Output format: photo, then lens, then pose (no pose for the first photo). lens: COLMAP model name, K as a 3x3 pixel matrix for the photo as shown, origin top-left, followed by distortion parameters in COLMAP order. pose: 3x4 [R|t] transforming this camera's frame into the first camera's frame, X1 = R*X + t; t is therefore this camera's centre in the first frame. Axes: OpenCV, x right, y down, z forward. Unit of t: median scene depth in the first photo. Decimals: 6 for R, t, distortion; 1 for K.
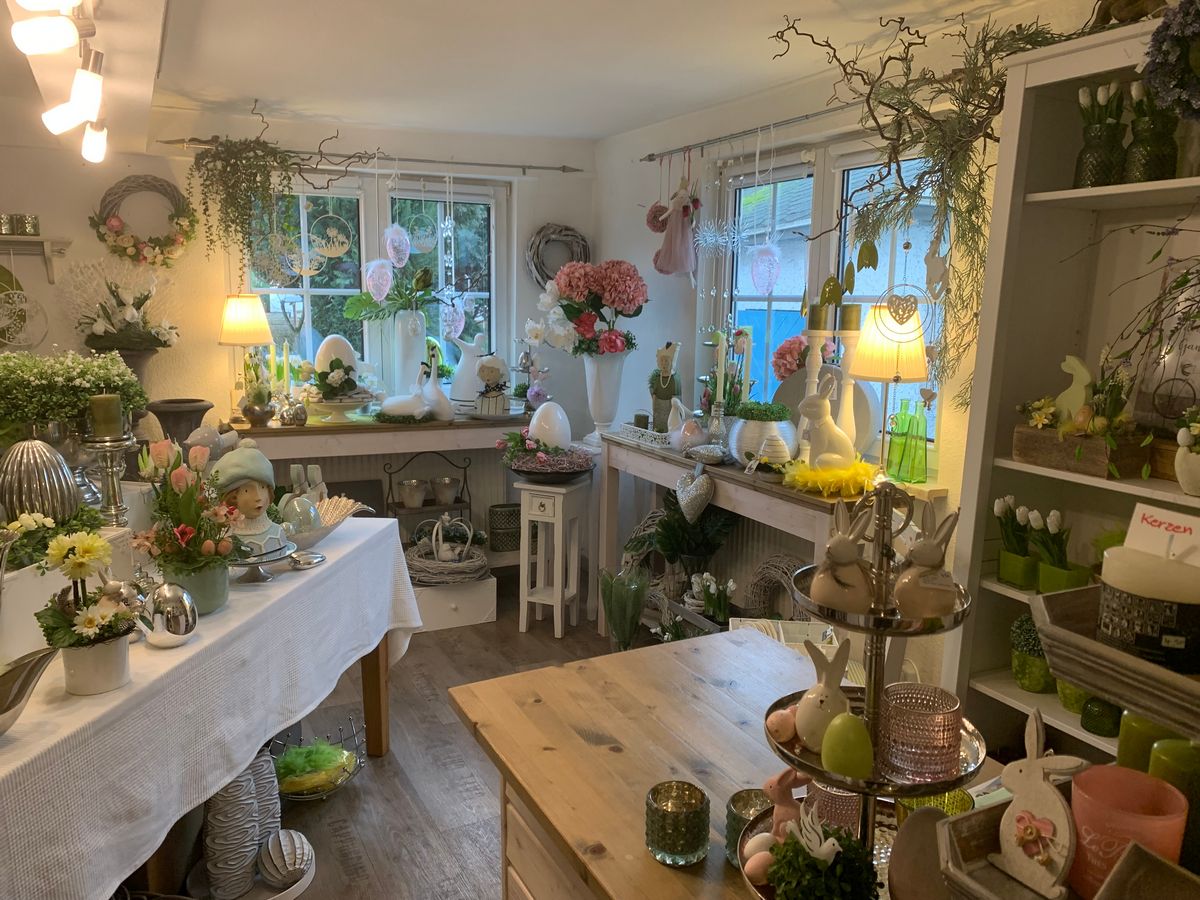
lens RADIAL K [[920.1, 0, 593.0], [0, 920.1, 451.9], [0, 0, 1]] dist [0.010353, 0.000156]
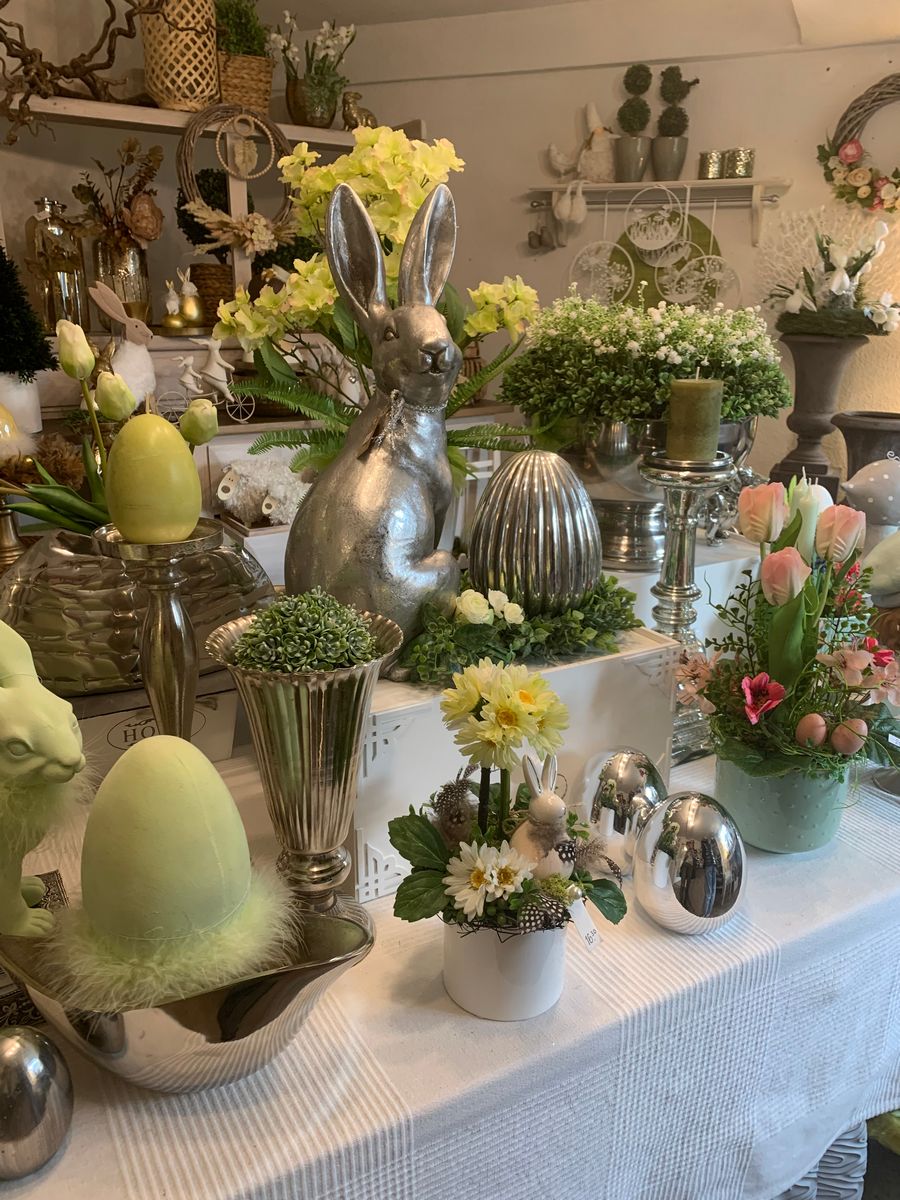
lens RADIAL K [[920.1, 0, 452.9], [0, 920.1, 591.7], [0, 0, 1]] dist [0.010353, 0.000156]
pose [[0.633862, 0.234103, -0.737166, -0.142008], [-0.138370, 0.972041, 0.189712, -0.016940], [0.760968, -0.018250, 0.648533, 0.387341]]
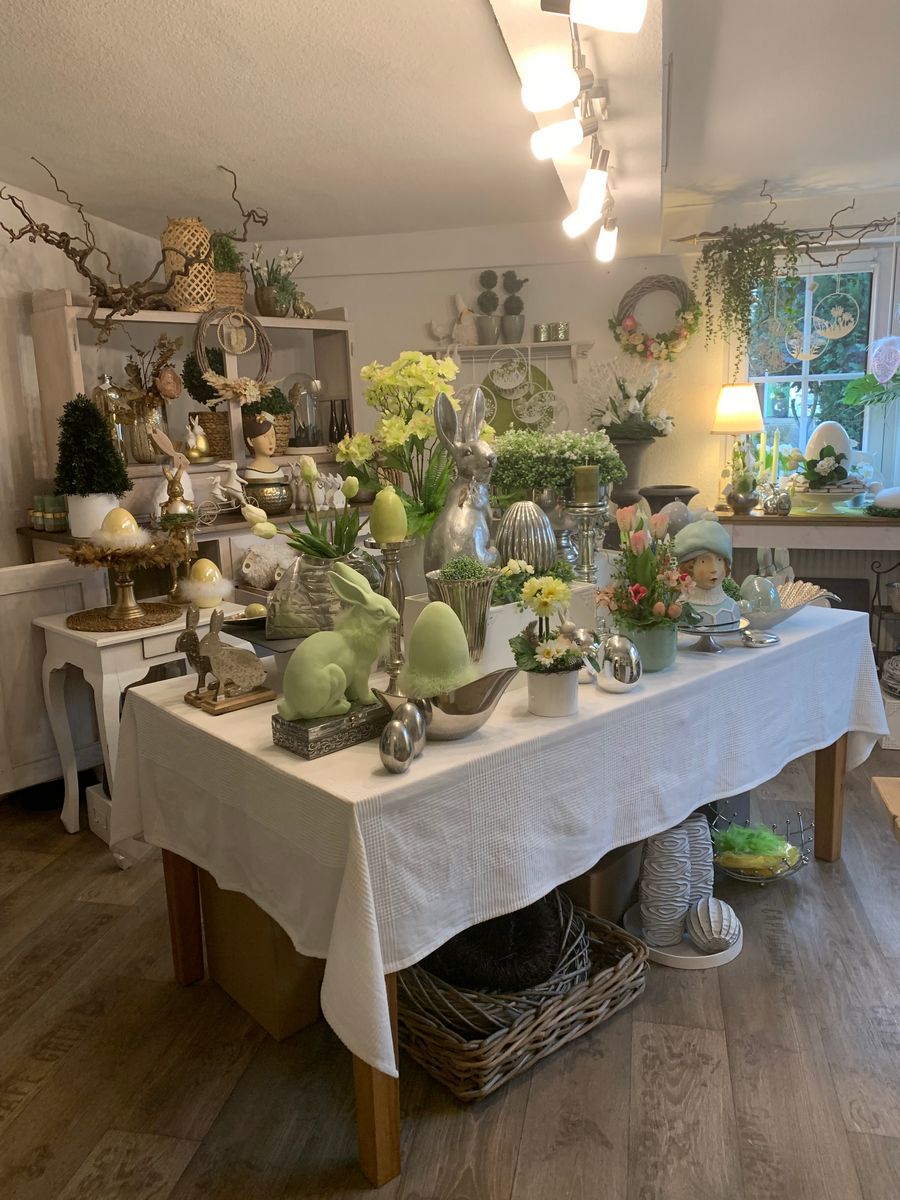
lens RADIAL K [[918.0, 0, 447.5], [0, 918.0, 590.8], [0, 0, 1]] dist [0.073676, -0.122961]
pose [[0.774105, 0.087479, -0.626984, 0.039048], [-0.067694, 0.996166, 0.055411, 0.027836], [0.629427, -0.000451, 0.777059, 0.015651]]
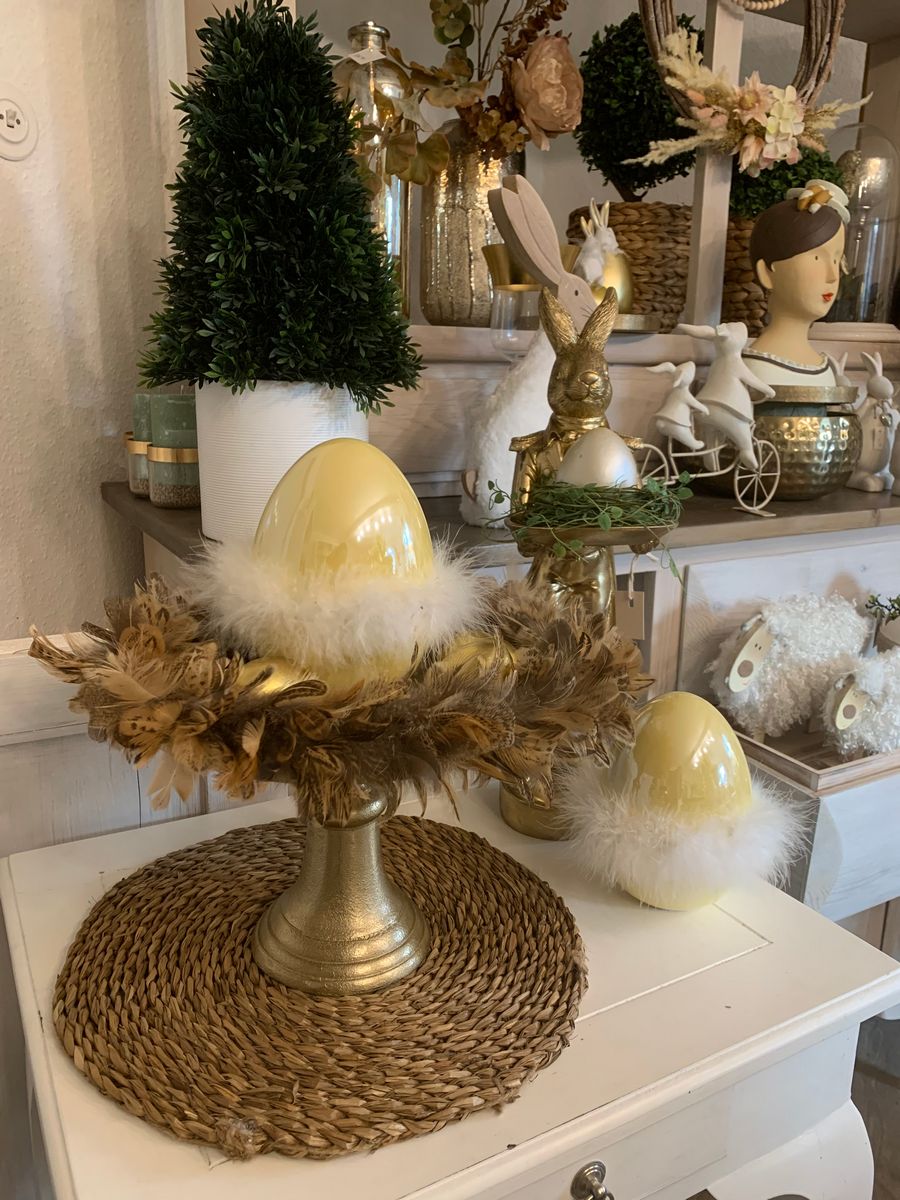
lens RADIAL K [[911.6, 0, 451.7], [0, 911.6, 575.8], [0, 0, 1]] dist [0.026895, -0.003497]
pose [[0.569906, 0.178713, -0.802040, -0.688234], [-0.151594, 0.982175, 0.111134, 0.021605], [0.807605, 0.058248, 0.586839, 0.468889]]
